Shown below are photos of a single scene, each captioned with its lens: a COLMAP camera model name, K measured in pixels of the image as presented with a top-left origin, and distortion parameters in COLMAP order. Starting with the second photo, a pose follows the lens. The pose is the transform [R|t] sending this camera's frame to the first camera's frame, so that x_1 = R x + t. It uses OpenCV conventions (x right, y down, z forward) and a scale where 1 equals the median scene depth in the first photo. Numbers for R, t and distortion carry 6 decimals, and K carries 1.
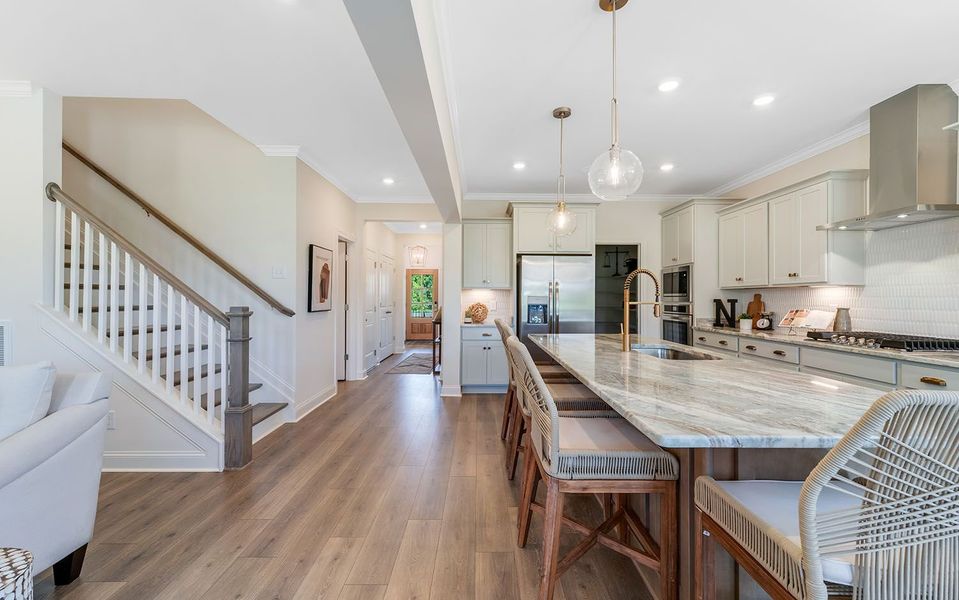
lens RADIAL K [[390.1, 0, 483.1], [0, 390.1, 294.8], [0, 0, 1]] dist [0.006238, -0.000252]
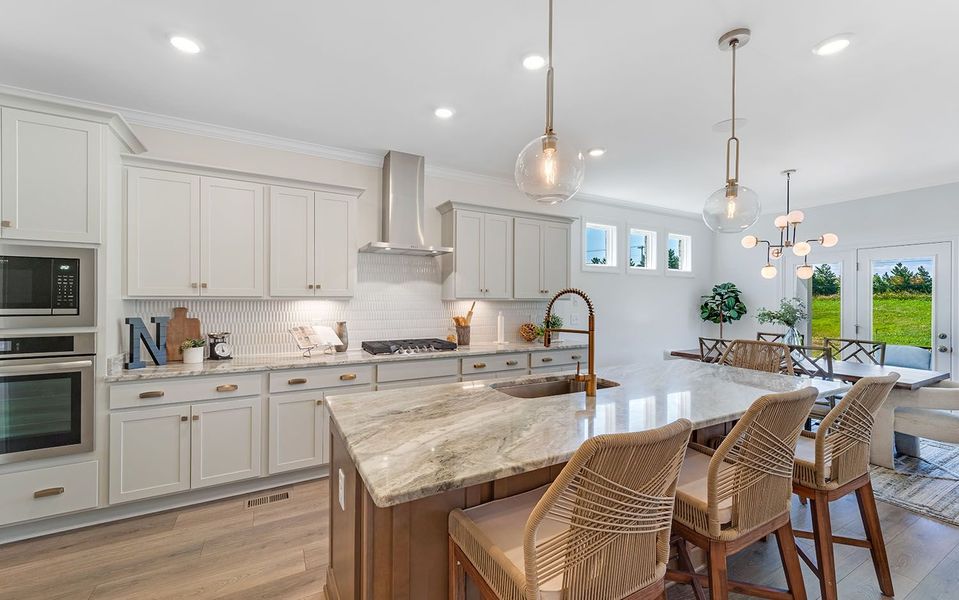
lens RADIAL K [[390.1, 0, 483.1], [0, 390.1, 294.8], [0, 0, 1]] dist [0.006238, -0.000252]
pose [[-0.479224, 0.007941, 0.877656, -0.117329], [-0.011223, 0.999822, -0.015175, -0.019130], [-0.877621, -0.017122, -0.479050, 0.886698]]
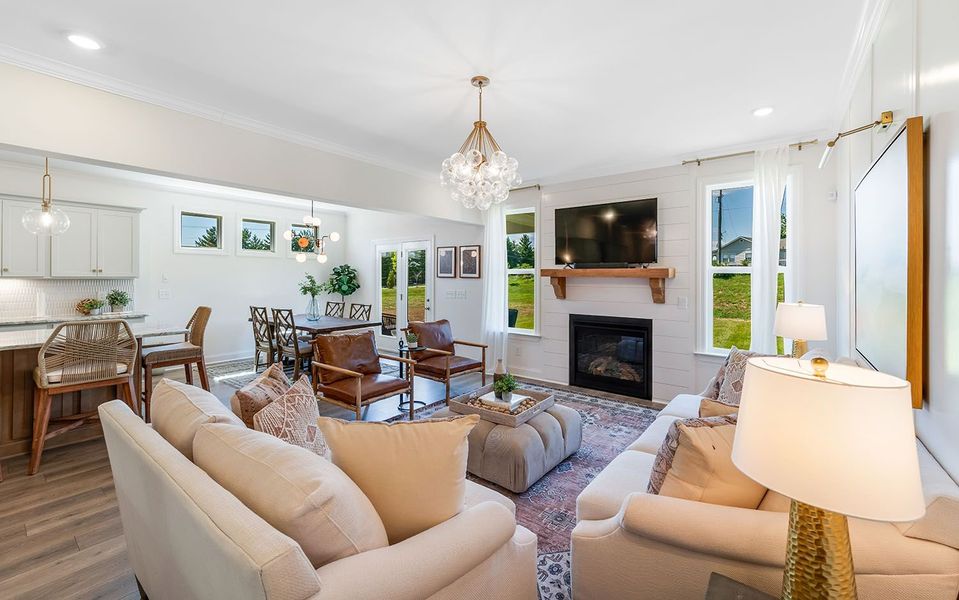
lens RADIAL K [[387.1, 0, 496.3], [0, 387.1, 275.1], [0, 0, 1]] dist [-0.001363, -0.000304]
pose [[-0.794996, -0.006795, 0.606577, -0.911955], [-0.012616, 0.999906, -0.005334, -0.040071], [-0.606484, -0.011893, -0.795007, 0.479219]]
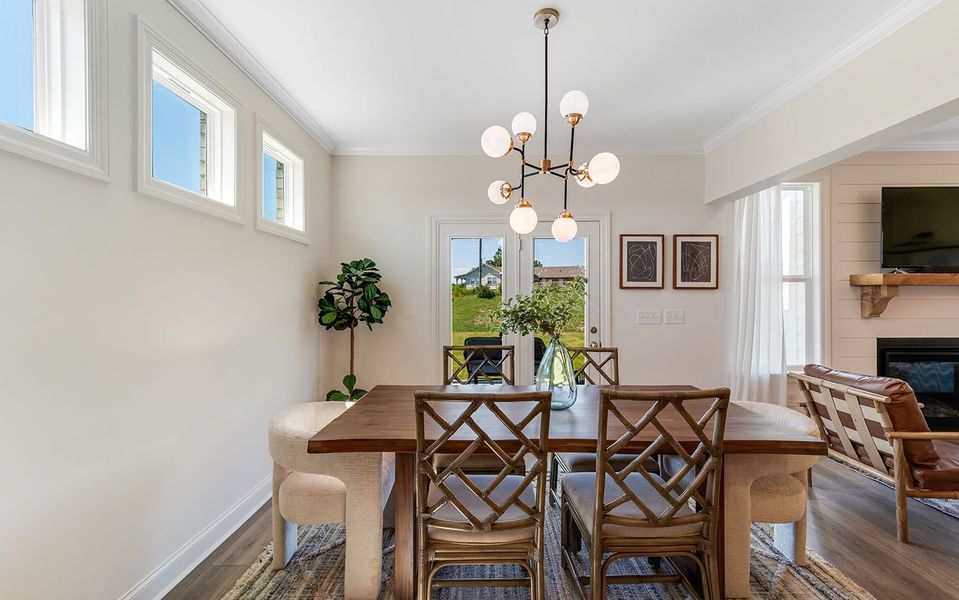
lens RADIAL K [[389.7, 0, 481.1], [0, 389.7, 301.6], [0, 0, 1]] dist [0.009221, -0.000206]
pose [[-0.999824, -0.004635, 0.018198, 0.417722], [-0.004611, 0.999988, 0.001347, -0.008672], [-0.018204, 0.001263, -0.999833, 0.280482]]
